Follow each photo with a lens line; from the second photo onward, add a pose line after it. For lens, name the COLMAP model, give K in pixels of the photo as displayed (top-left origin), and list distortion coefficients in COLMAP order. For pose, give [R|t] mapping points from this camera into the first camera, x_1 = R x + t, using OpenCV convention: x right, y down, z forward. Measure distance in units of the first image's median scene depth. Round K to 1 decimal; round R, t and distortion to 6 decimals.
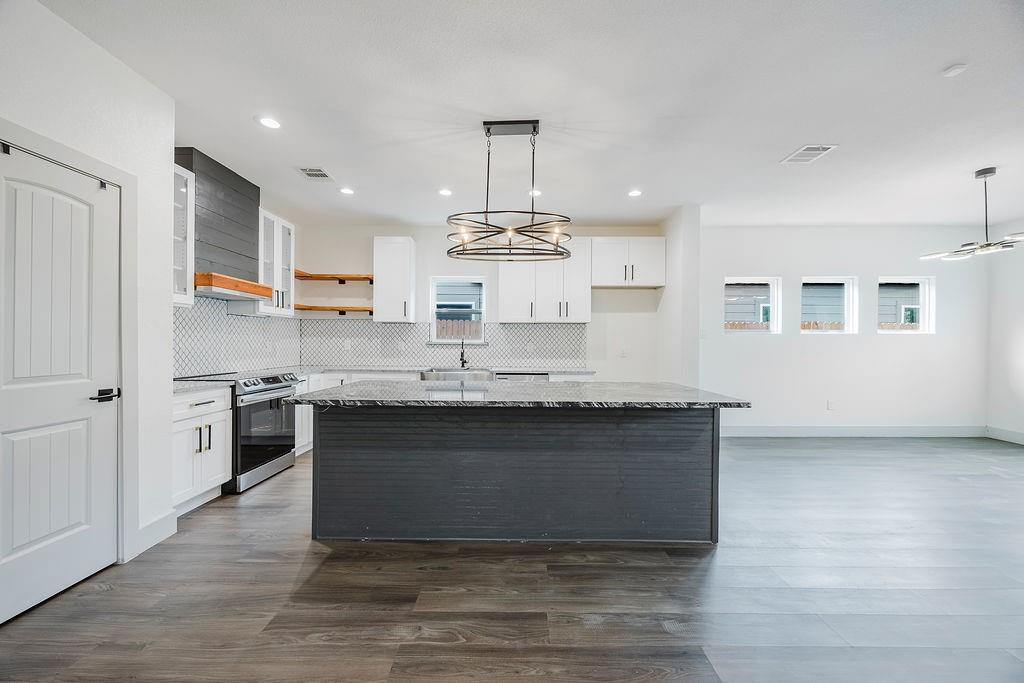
lens RADIAL K [[391.9, 0, 514.3], [0, 391.9, 341.6], [0, 0, 1]] dist [-0.000091, -0.000207]
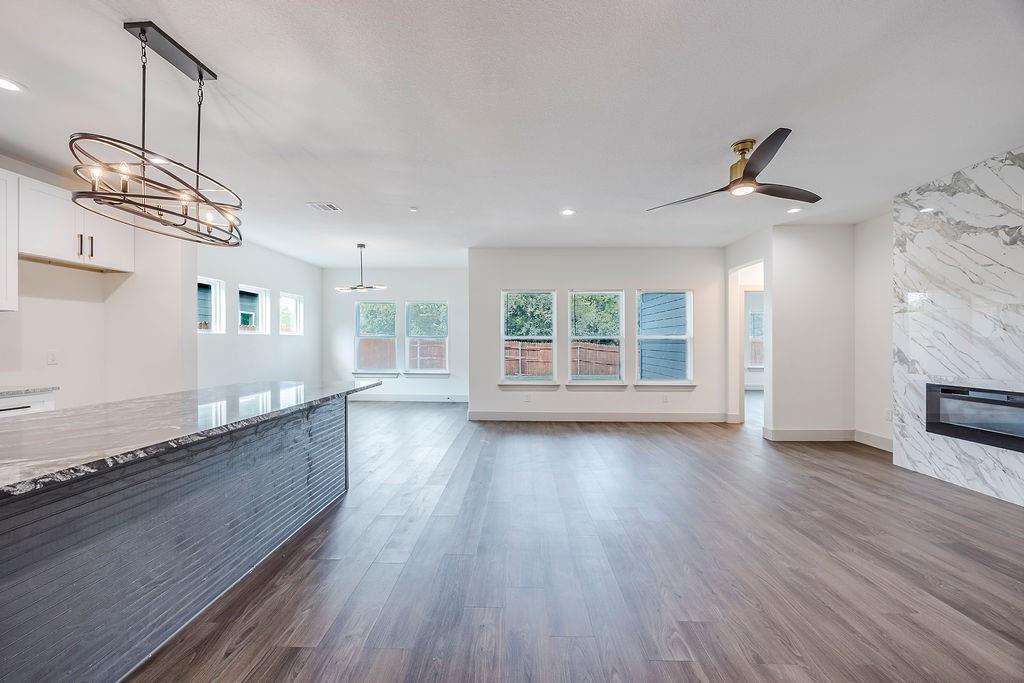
lens RADIAL K [[391.9, 0, 512.5], [0, 391.9, 344.1], [0, 0, 1]] dist [-0.000091, -0.000207]
pose [[0.015118, -0.010091, 0.999835, -0.543228], [-0.001149, 0.999948, 0.010109, -0.004107], [-0.999885, -0.001301, 0.015105, 0.261268]]
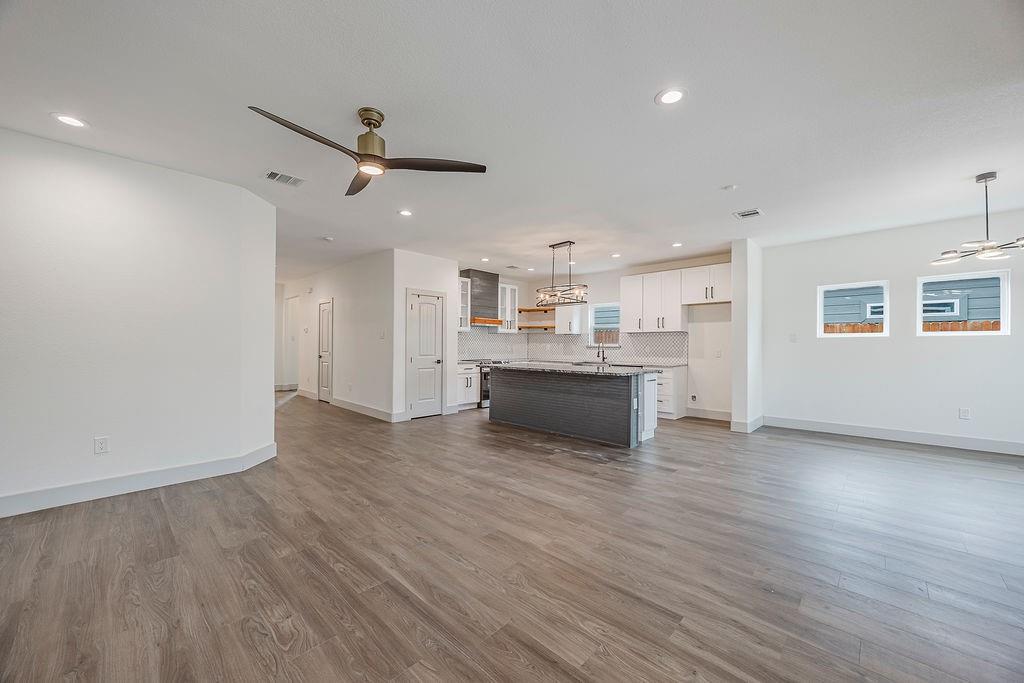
lens RADIAL K [[391.9, 0, 513.9], [0, 391.9, 343.1], [0, 0, 1]] dist [-0.000091, -0.000207]
pose [[0.726162, -0.007119, -0.687487, 0.931421], [0.001129, 0.999957, -0.009163, 0.006513], [0.687523, 0.005878, 0.726139, -0.529852]]
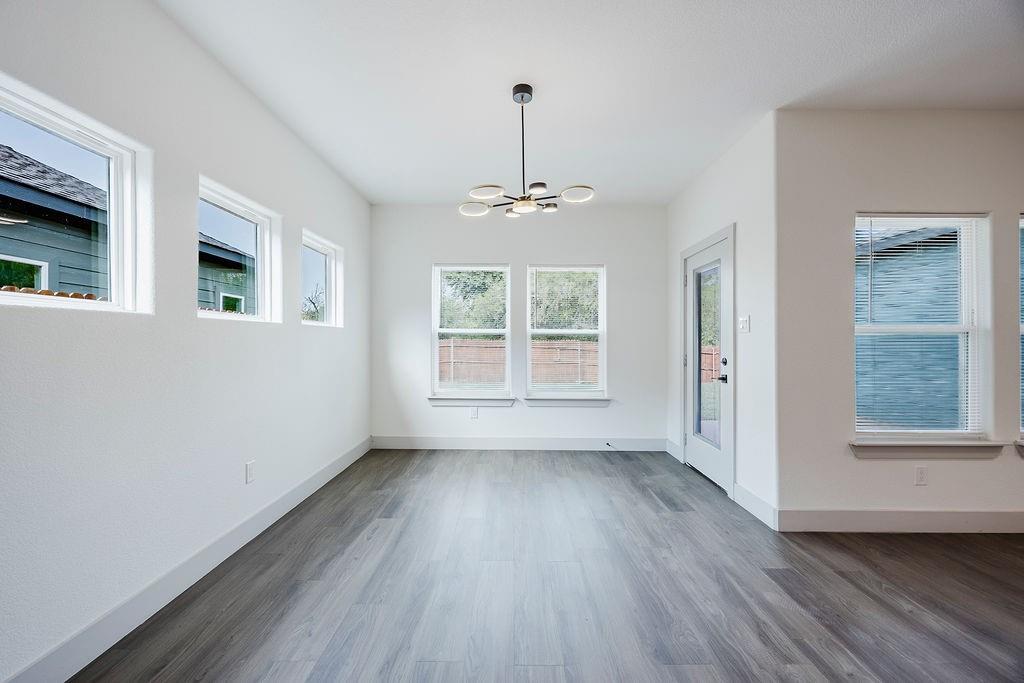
lens RADIAL K [[391.9, 0, 509.9], [0, 391.9, 340.8], [0, 0, 1]] dist [-0.000091, -0.000207]
pose [[0.005774, -0.005597, 0.999968, 0.463163], [0.000660, 0.999984, 0.005593, 0.000980], [-0.999983, 0.000628, 0.005777, 0.942158]]
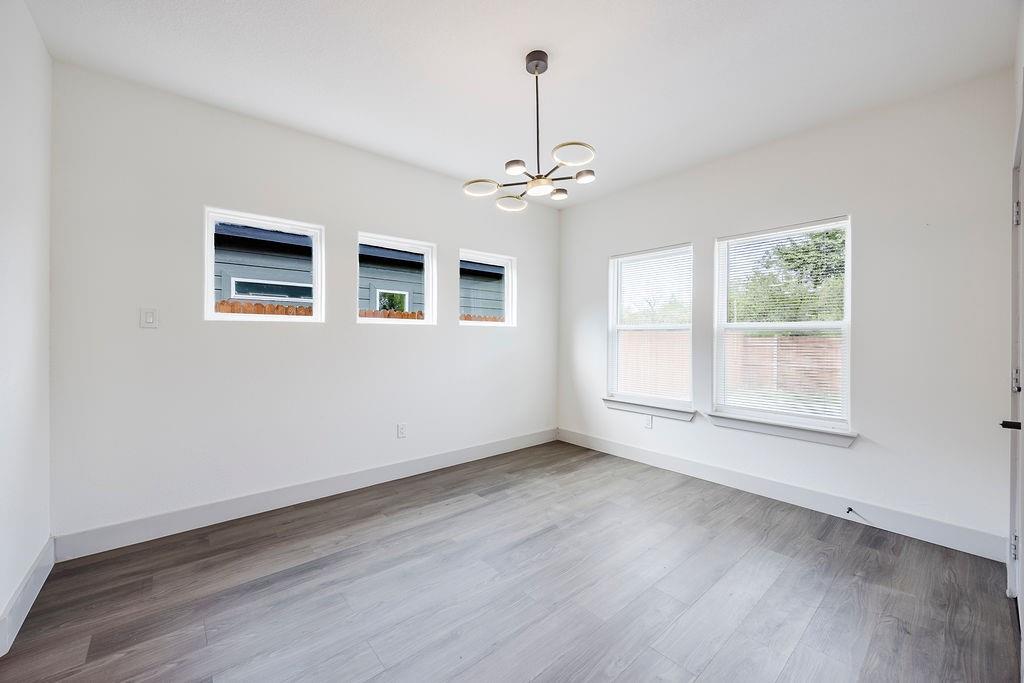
lens RADIAL K [[391.9, 0, 504.5], [0, 391.9, 339.2], [0, 0, 1]] dist [-0.000091, -0.000207]
pose [[0.762746, -0.005242, 0.646677, 0.701128], [0.002186, 0.999982, 0.005527, 0.002722], [-0.646694, -0.002802, 0.762744, 0.515583]]
